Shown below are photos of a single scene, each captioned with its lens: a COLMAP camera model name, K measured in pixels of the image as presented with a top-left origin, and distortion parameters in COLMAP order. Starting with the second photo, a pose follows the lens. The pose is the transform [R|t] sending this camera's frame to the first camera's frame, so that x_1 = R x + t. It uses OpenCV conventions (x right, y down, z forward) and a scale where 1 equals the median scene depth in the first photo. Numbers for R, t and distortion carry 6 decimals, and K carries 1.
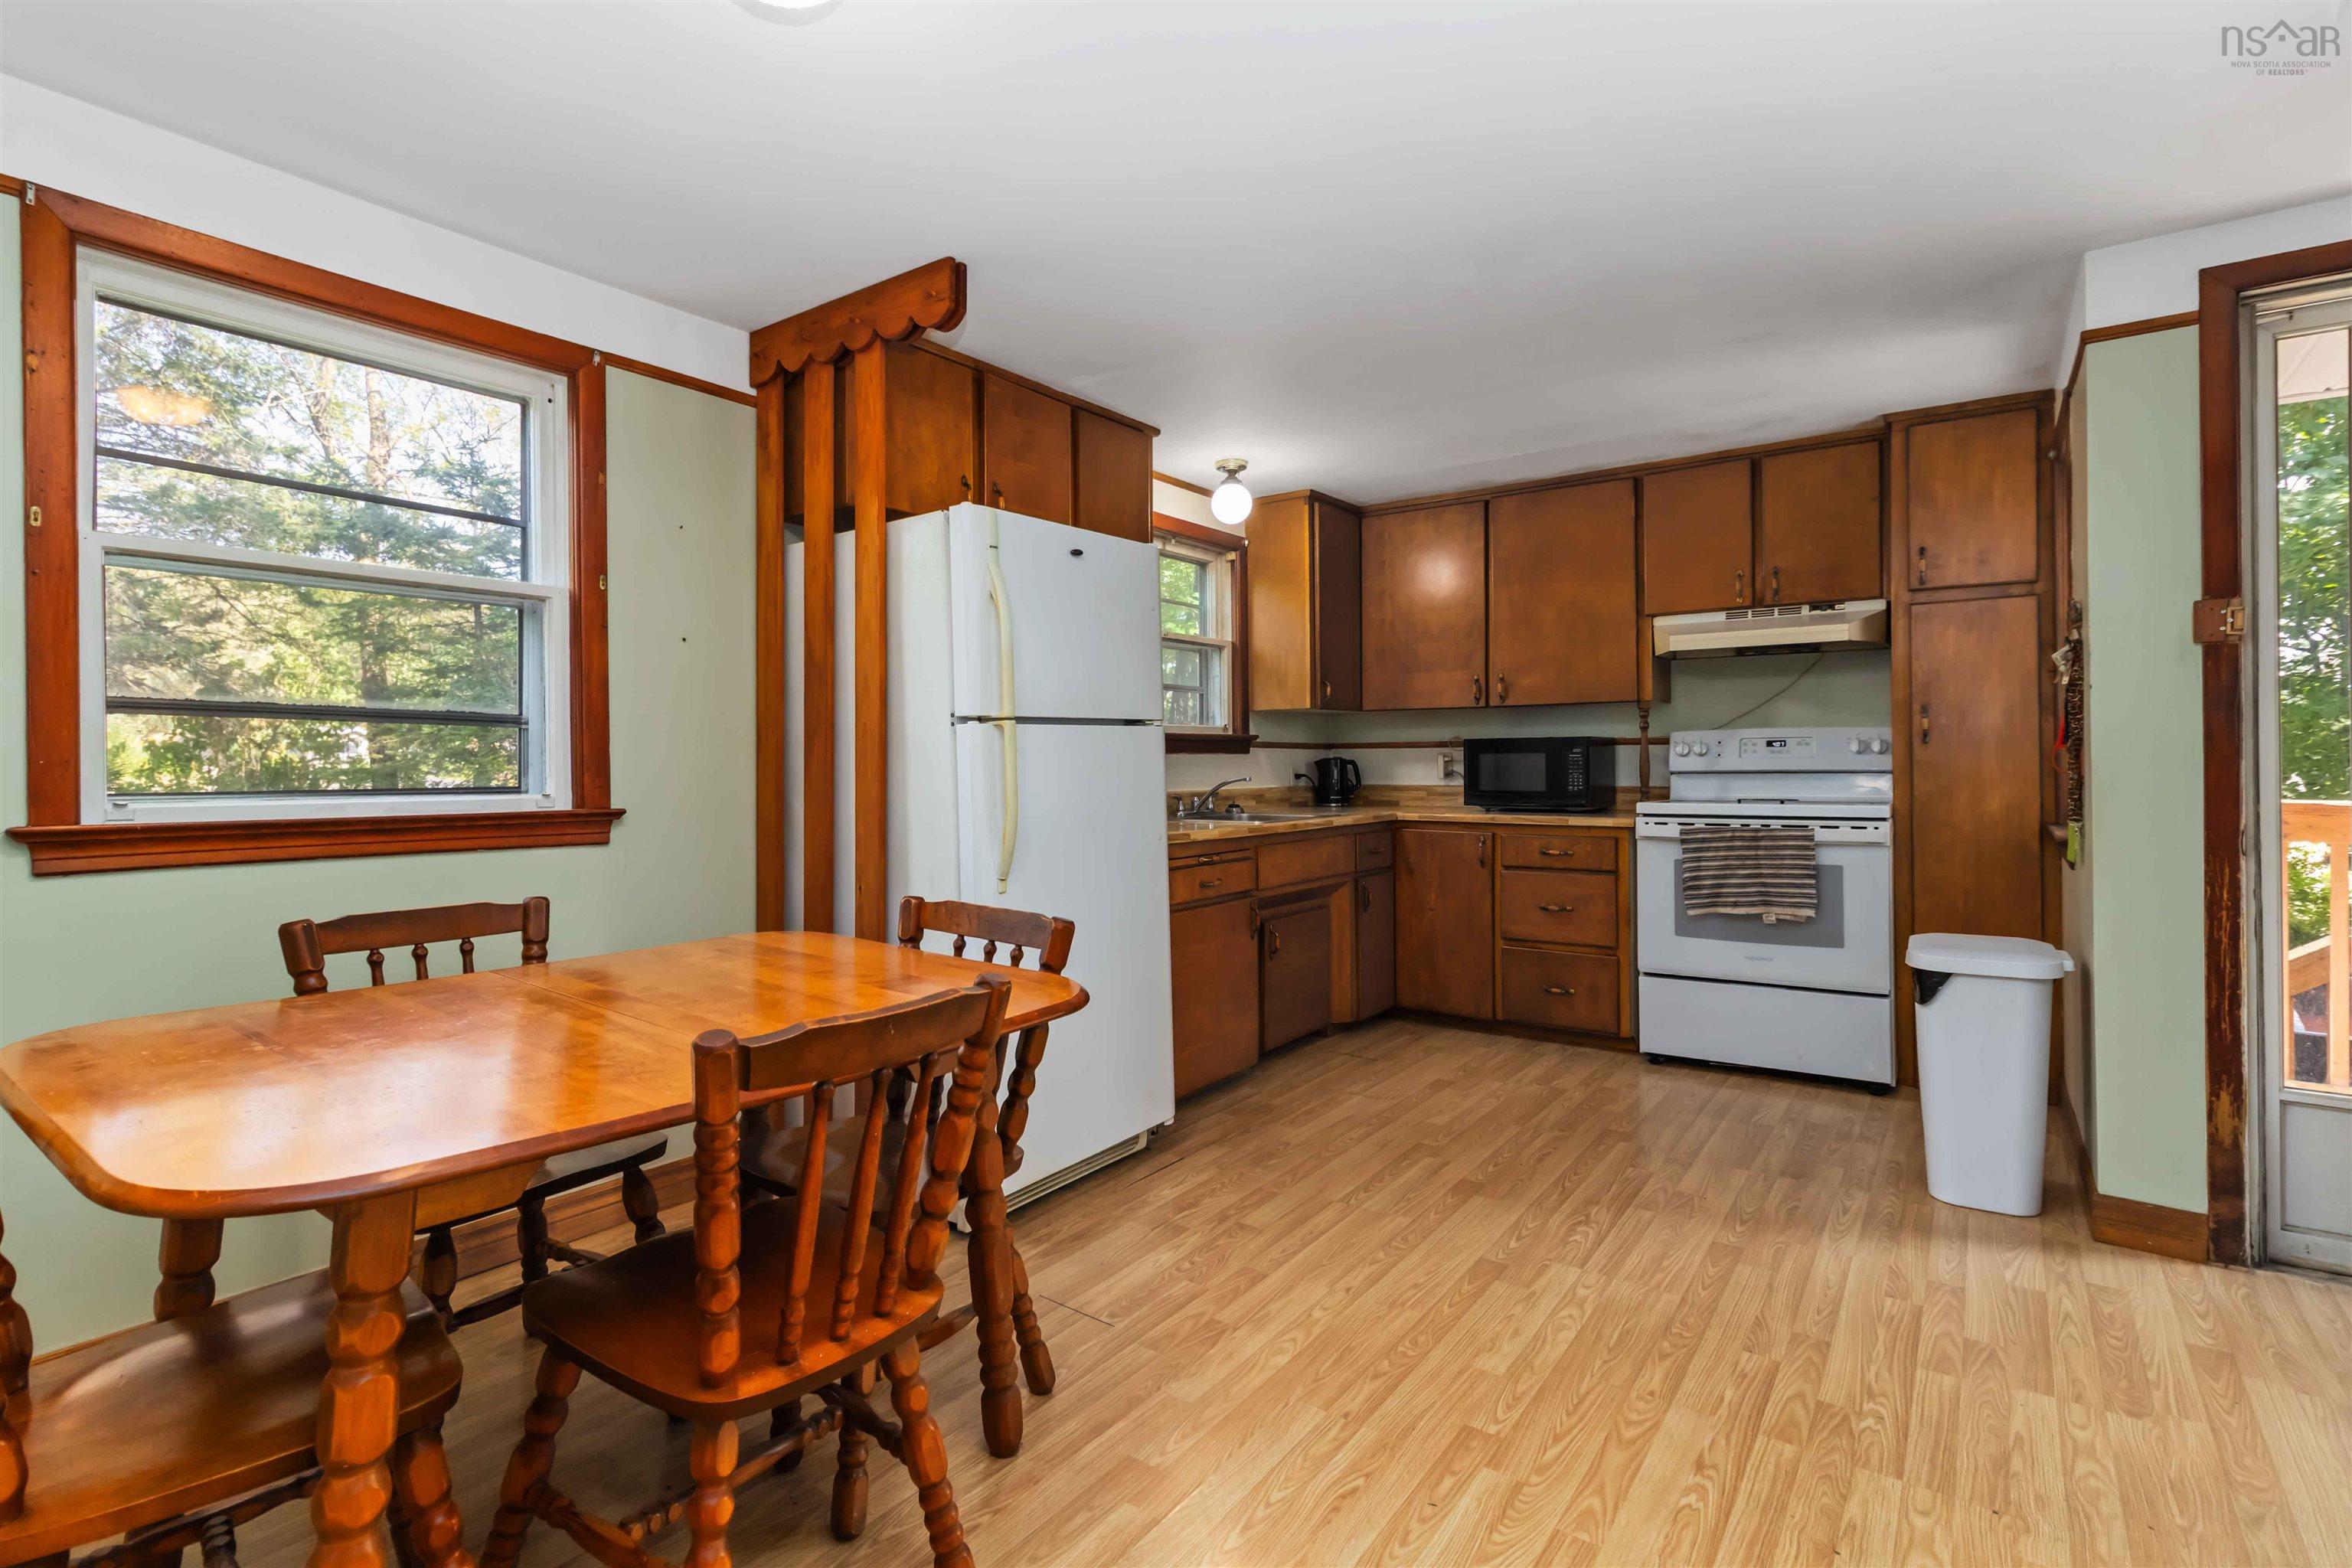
lens RADIAL K [[1098.4, 0, 1153.8], [0, 1098.4, 759.4], [0, 0, 1]] dist [-0.004014, 0.001349]
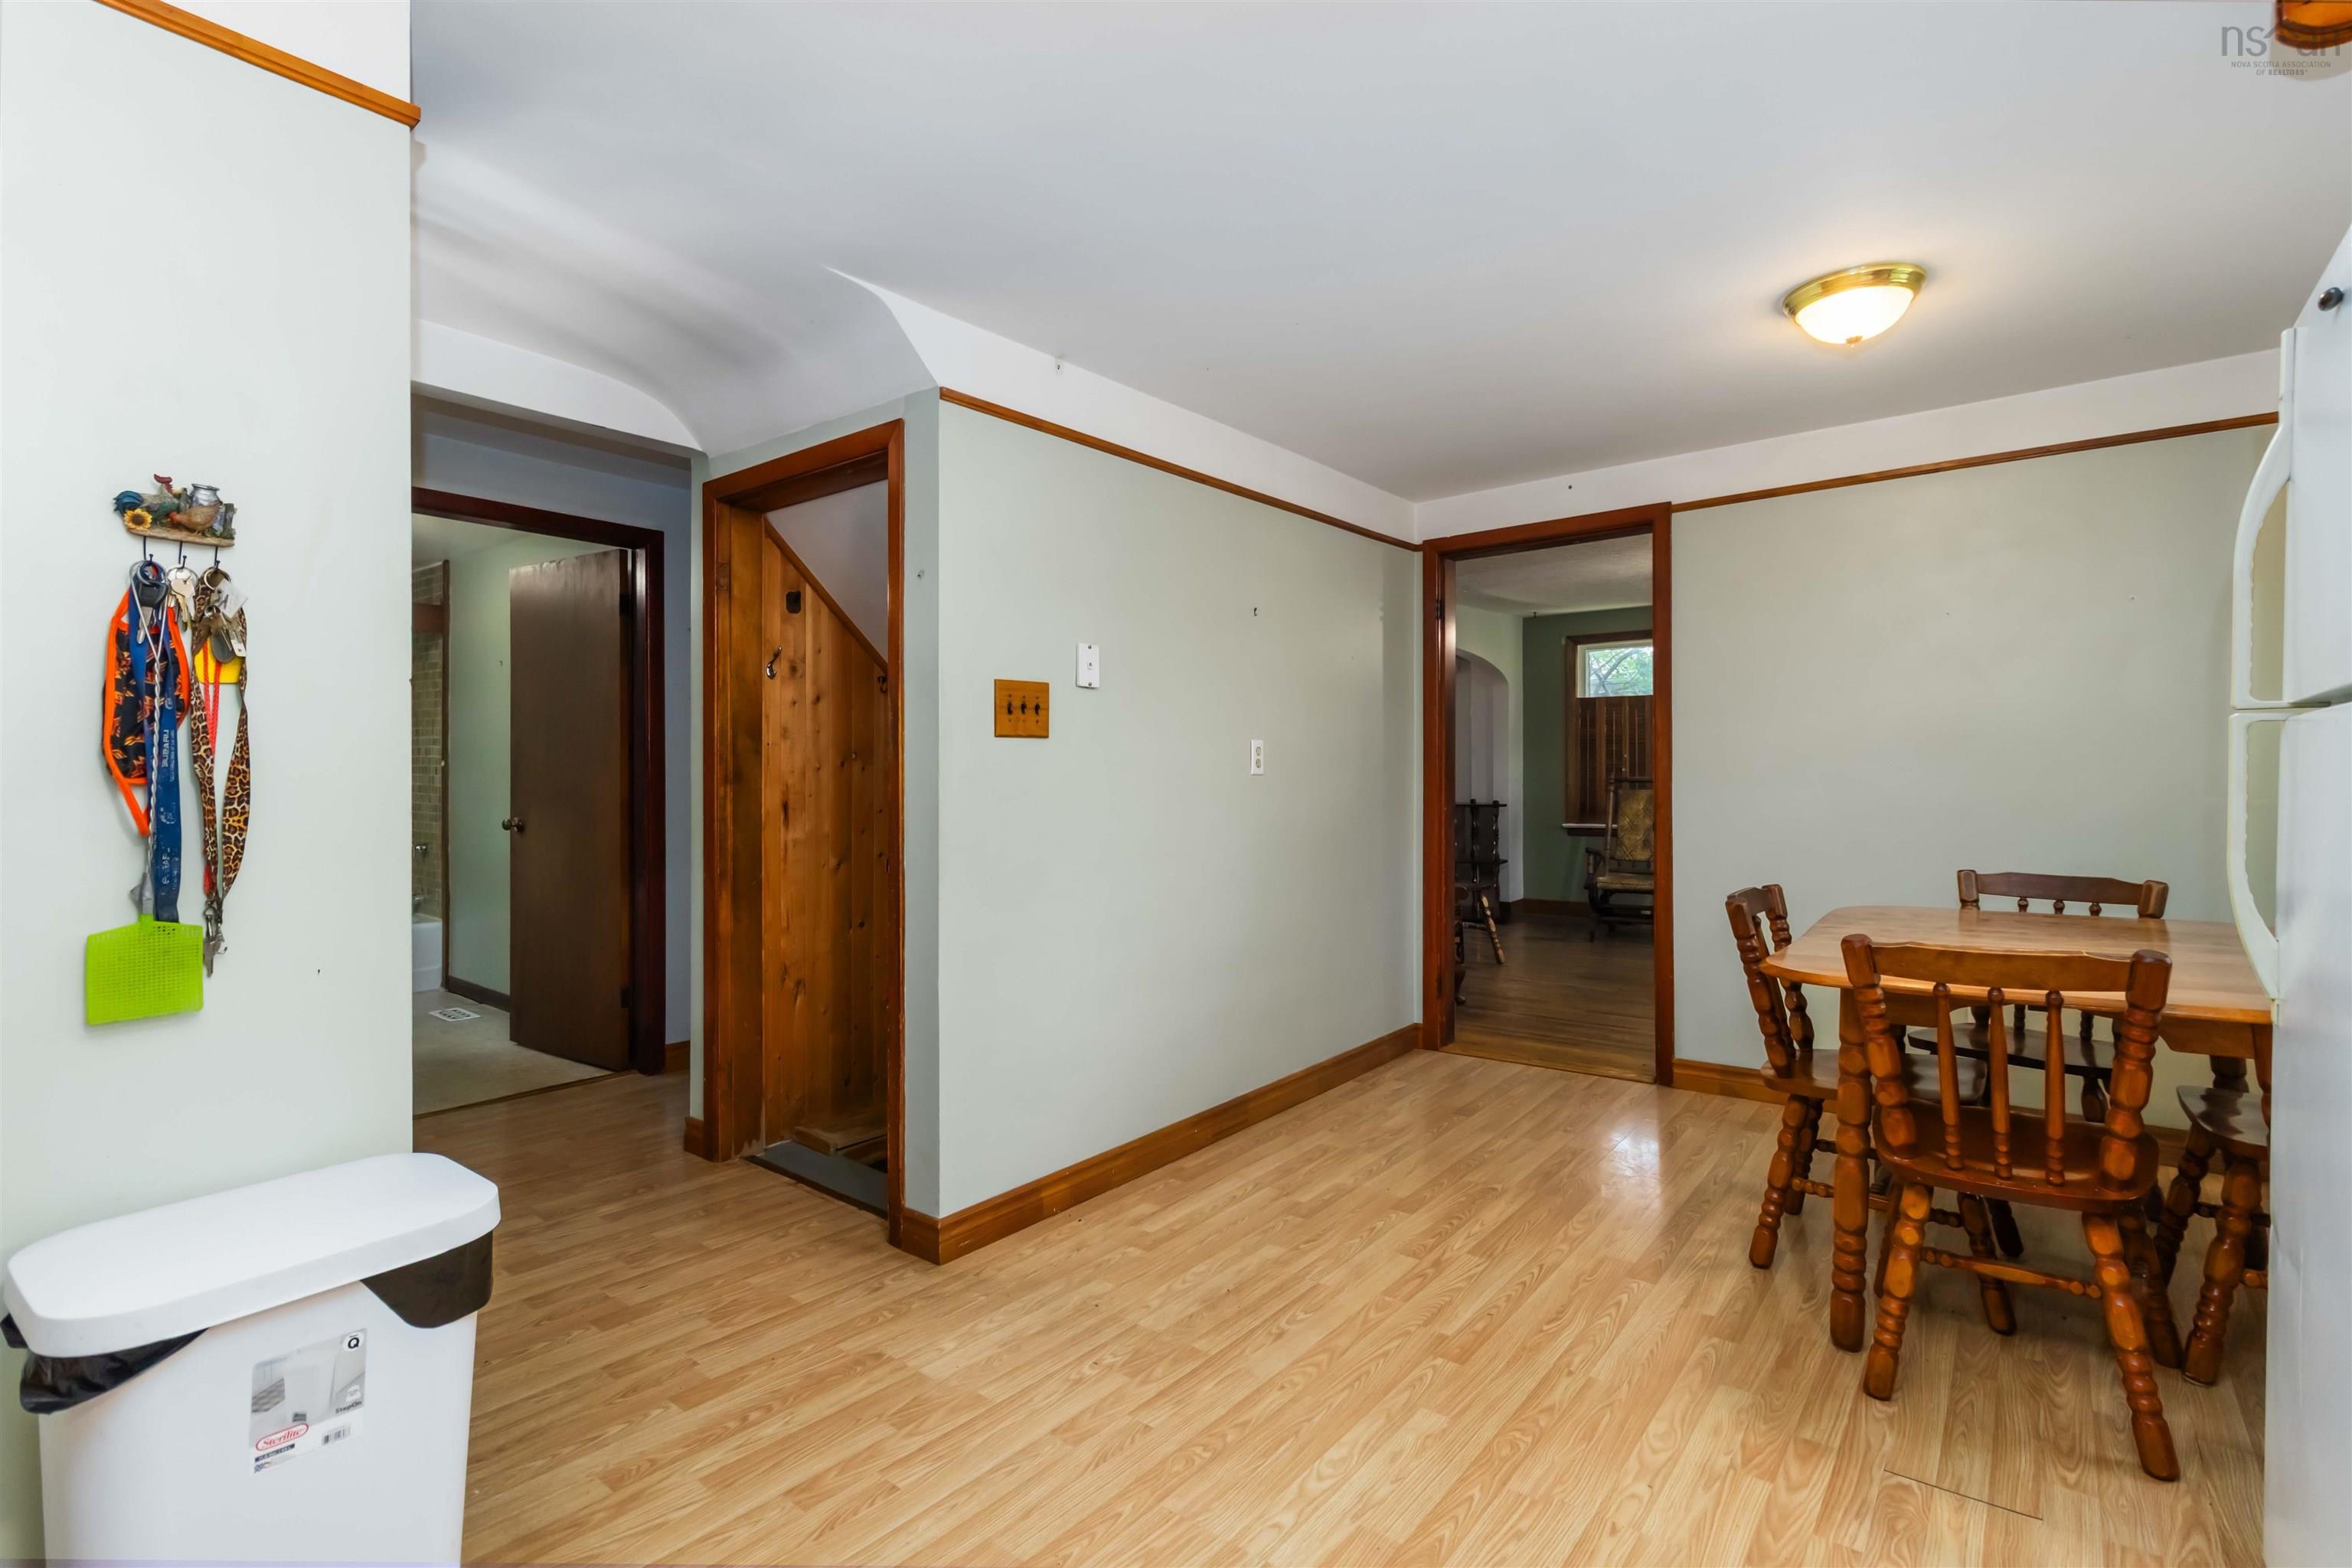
lens RADIAL K [[1098.4, 0, 1159.7], [0, 1098.4, 767.0], [0, 0, 1]] dist [-0.004014, 0.001349]
pose [[-0.999336, 0.010383, 0.034926, 0.274799], [0.010276, 0.999942, -0.003246, -0.008199], [-0.034958, -0.002885, -0.999385, 1.071490]]
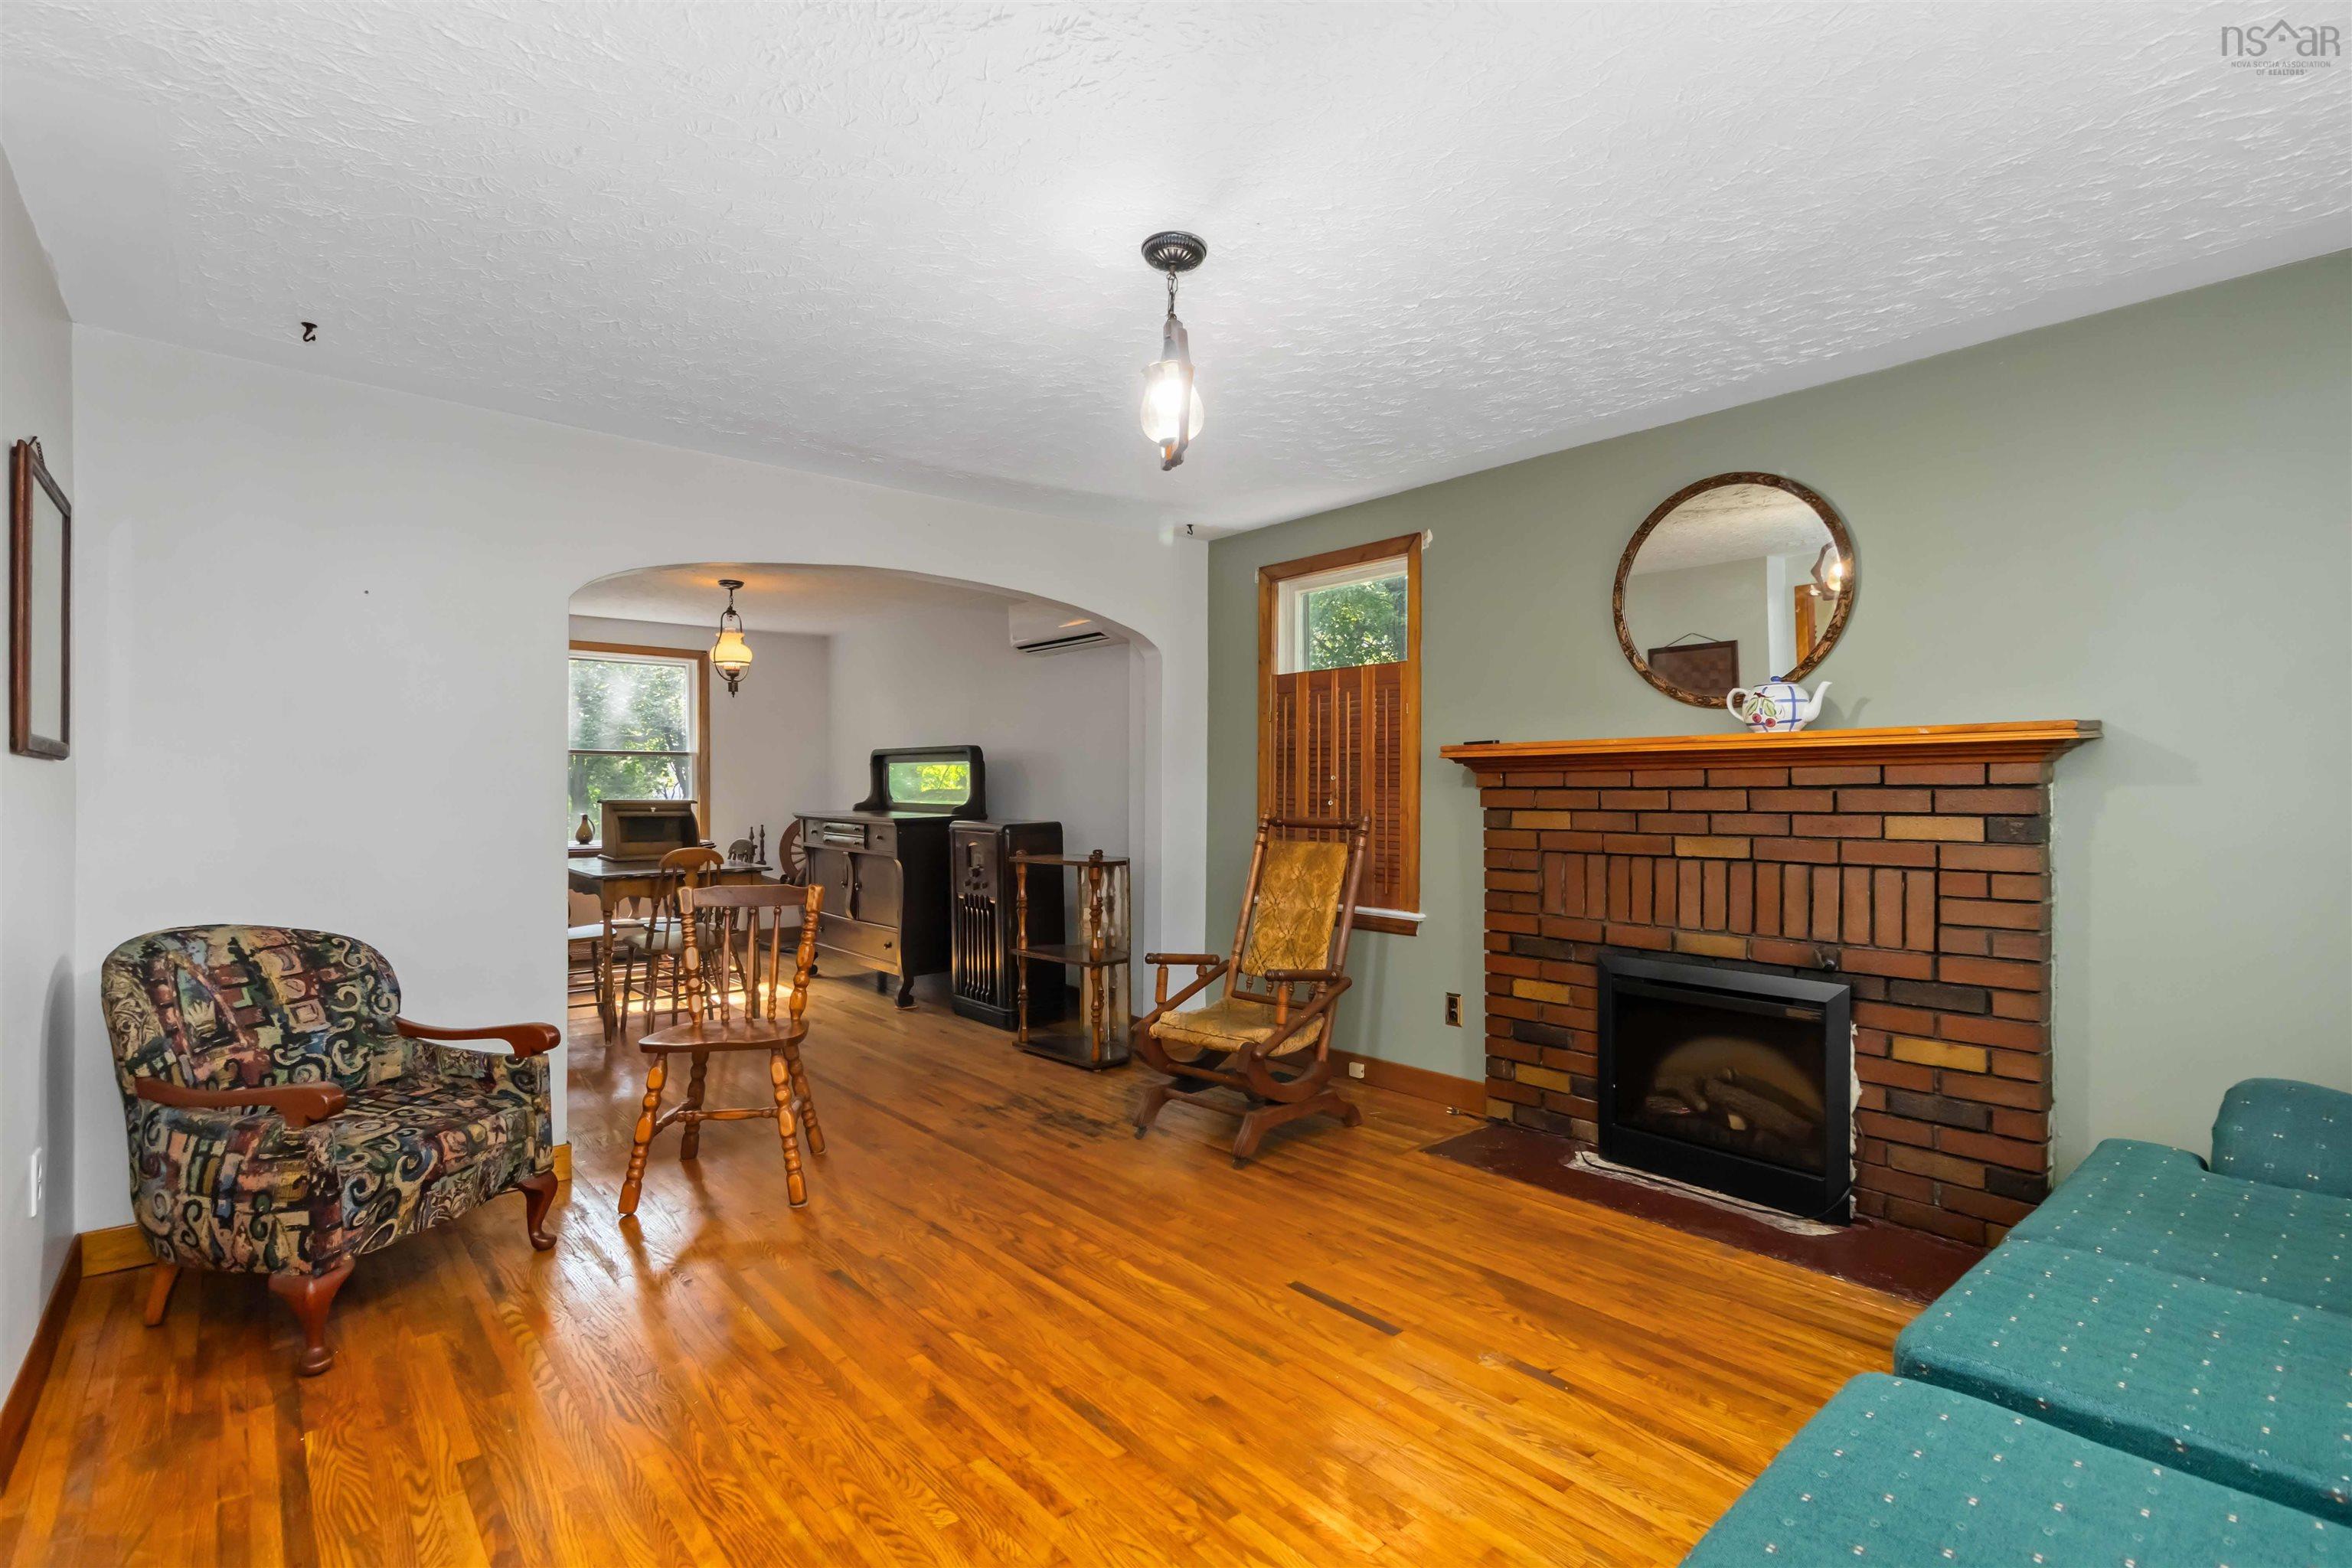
lens RADIAL K [[1098.4, 0, 1150.9], [0, 1098.4, 801.0], [0, 0, 1]] dist [-0.004014, 0.001349]
pose [[-0.970990, 0.000810, 0.239119, -0.632524], [0.001898, 0.999989, 0.004320, -0.008510], [-0.239113, 0.004648, -0.970981, 0.107608]]
